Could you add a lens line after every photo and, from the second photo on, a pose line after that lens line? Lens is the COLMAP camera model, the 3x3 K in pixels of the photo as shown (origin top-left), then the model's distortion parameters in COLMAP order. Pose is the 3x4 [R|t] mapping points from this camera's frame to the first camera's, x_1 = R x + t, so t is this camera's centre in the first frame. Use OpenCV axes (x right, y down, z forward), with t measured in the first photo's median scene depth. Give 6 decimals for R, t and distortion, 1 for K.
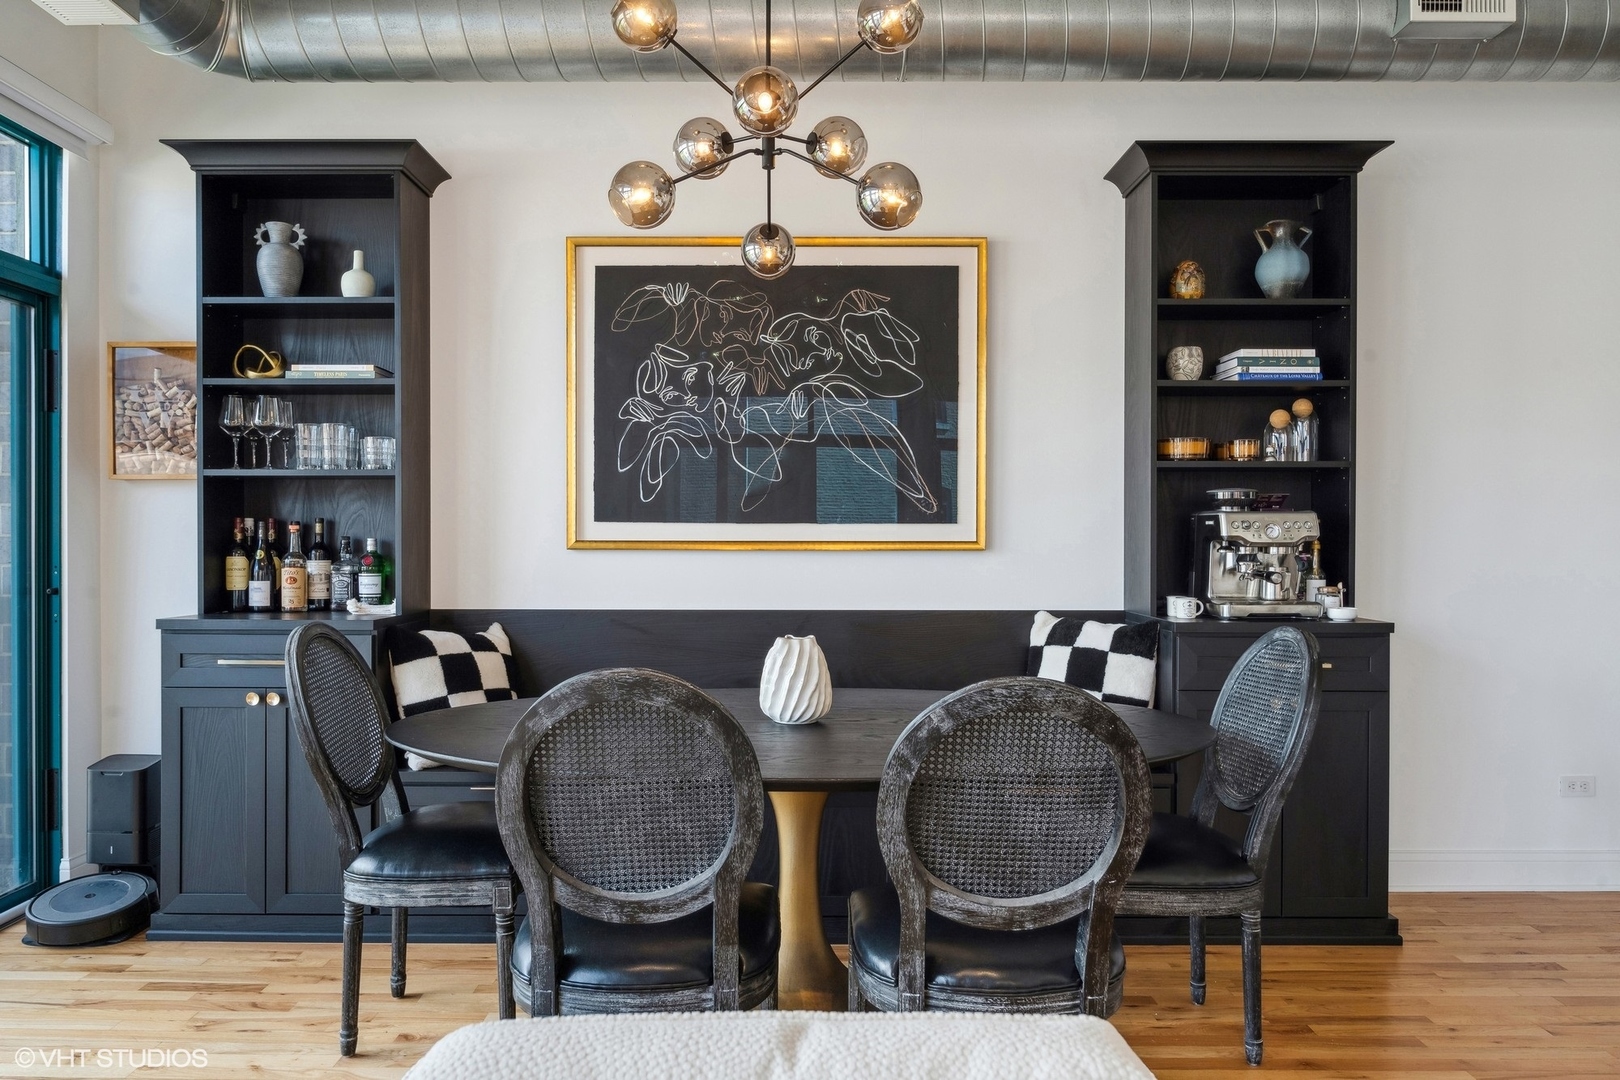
lens RADIAL K [[1115.9, 0, 805.8], [0, 1115.9, 546.6], [0, 0, 1]] dist [0.002496, 0.002457]
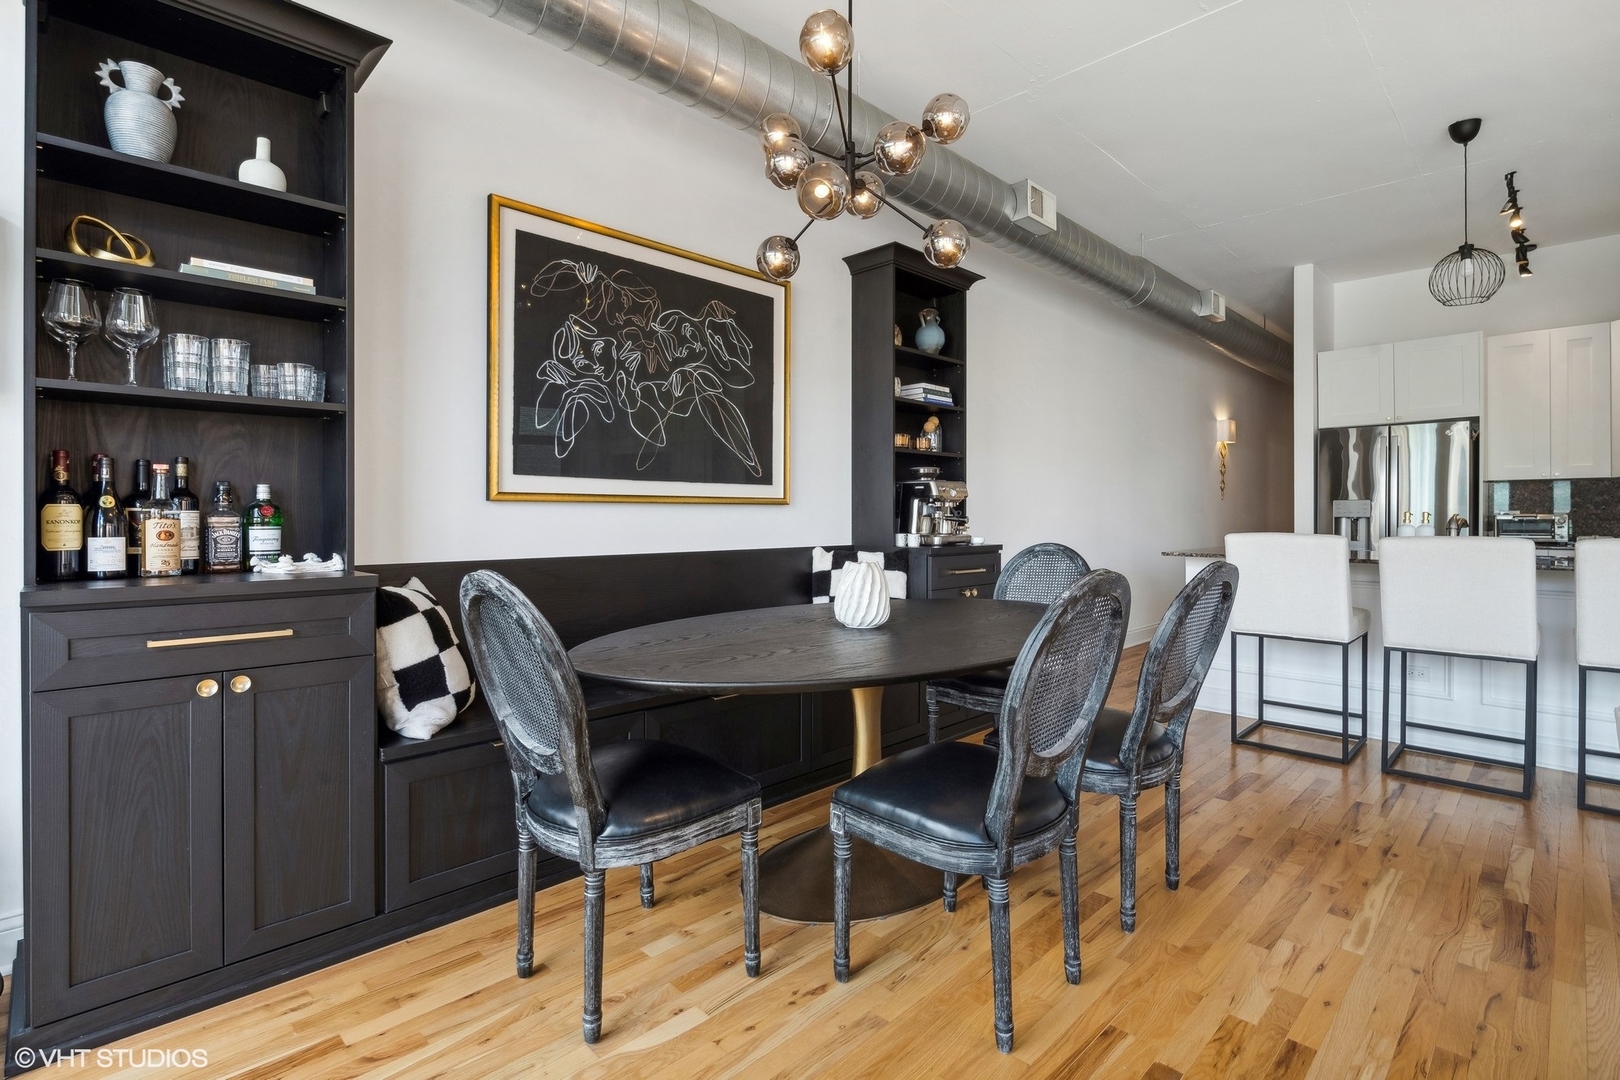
lens RADIAL K [[774.0, 0, 815.7], [0, 774.0, 516.9], [0, 0, 1]] dist [-0.001088, -0.001407]
pose [[0.704883, -0.003393, 0.709316, -0.516477], [0.011116, 0.999919, -0.006263, 0.025401], [-0.709237, 0.012300, 0.704863, 0.302334]]
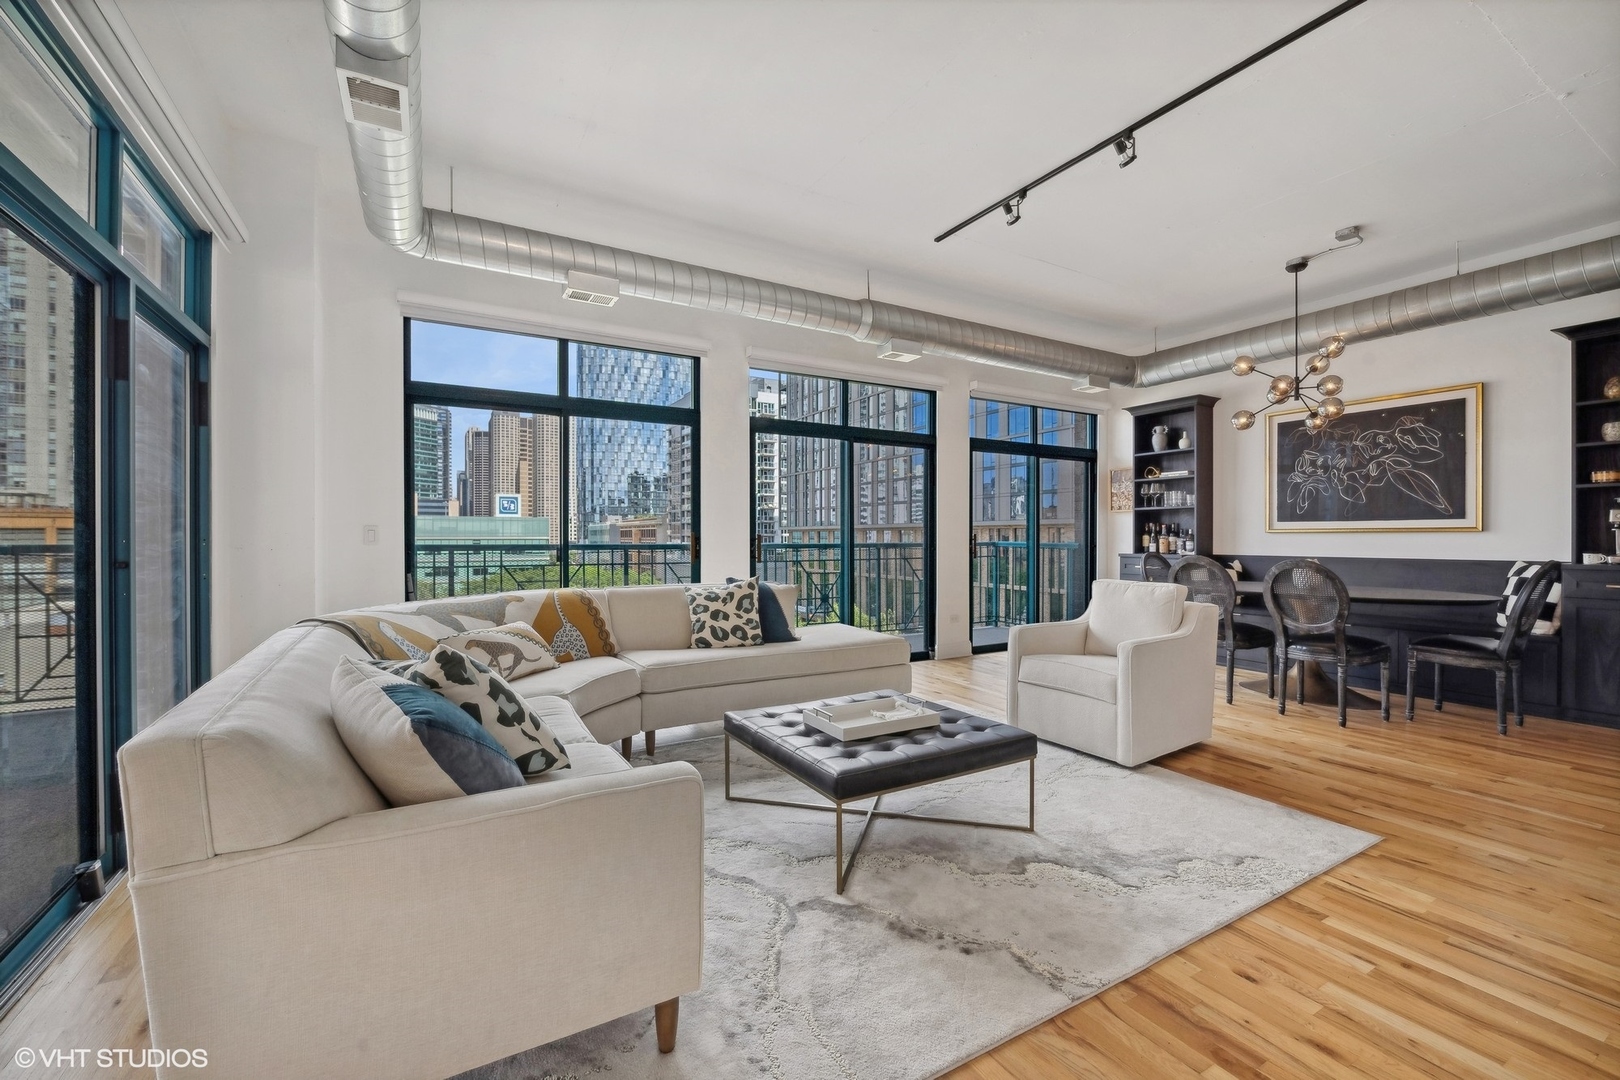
lens RADIAL K [[669.5, 0, 801.9], [0, 669.5, 537.6], [0, 0, 1]] dist [-0.003766, -0.000813]
pose [[0.492486, -0.002000, -0.870318, 0.635539], [-0.008579, 0.999938, -0.007152, 0.036101], [0.870278, 0.010989, 0.492439, -0.746747]]
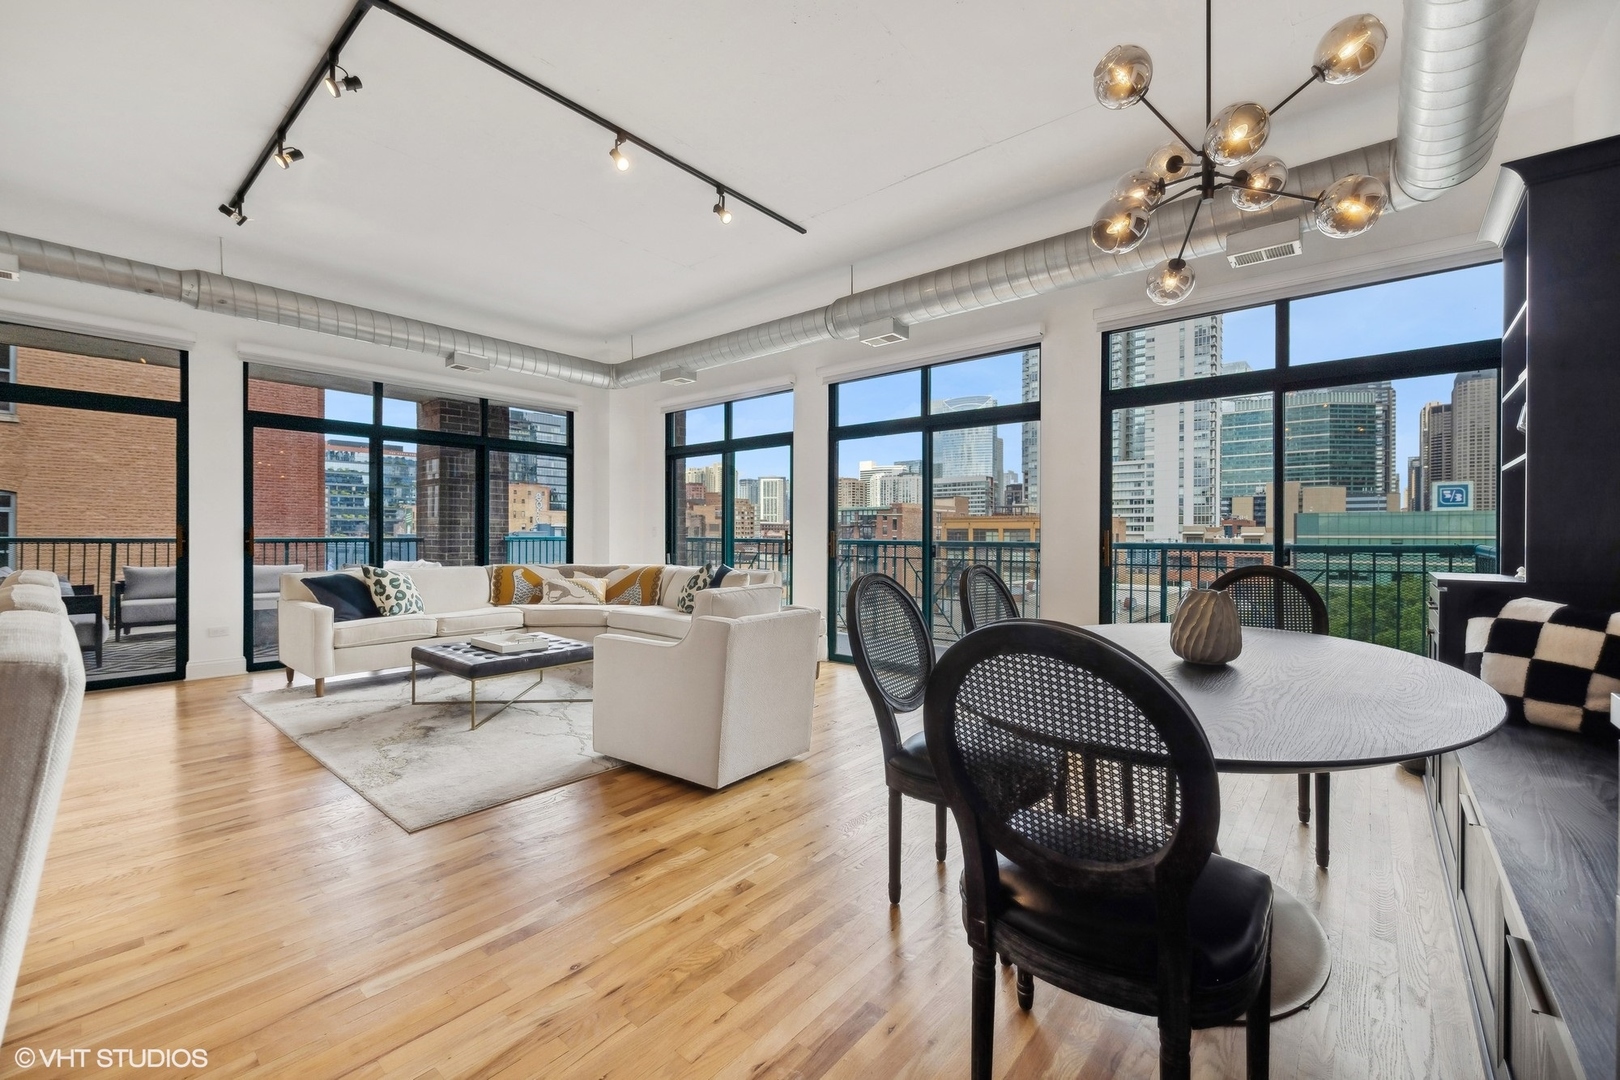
lens RADIAL K [[669.5, 0, 813.0], [0, 669.5, 536.8], [0, 0, 1]] dist [-0.003766, -0.000813]
pose [[-0.652397, -0.001848, -0.757875, 0.585533], [-0.014882, 0.999835, 0.010373, 0.018158], [0.757731, 0.018046, -0.652318, 0.856059]]
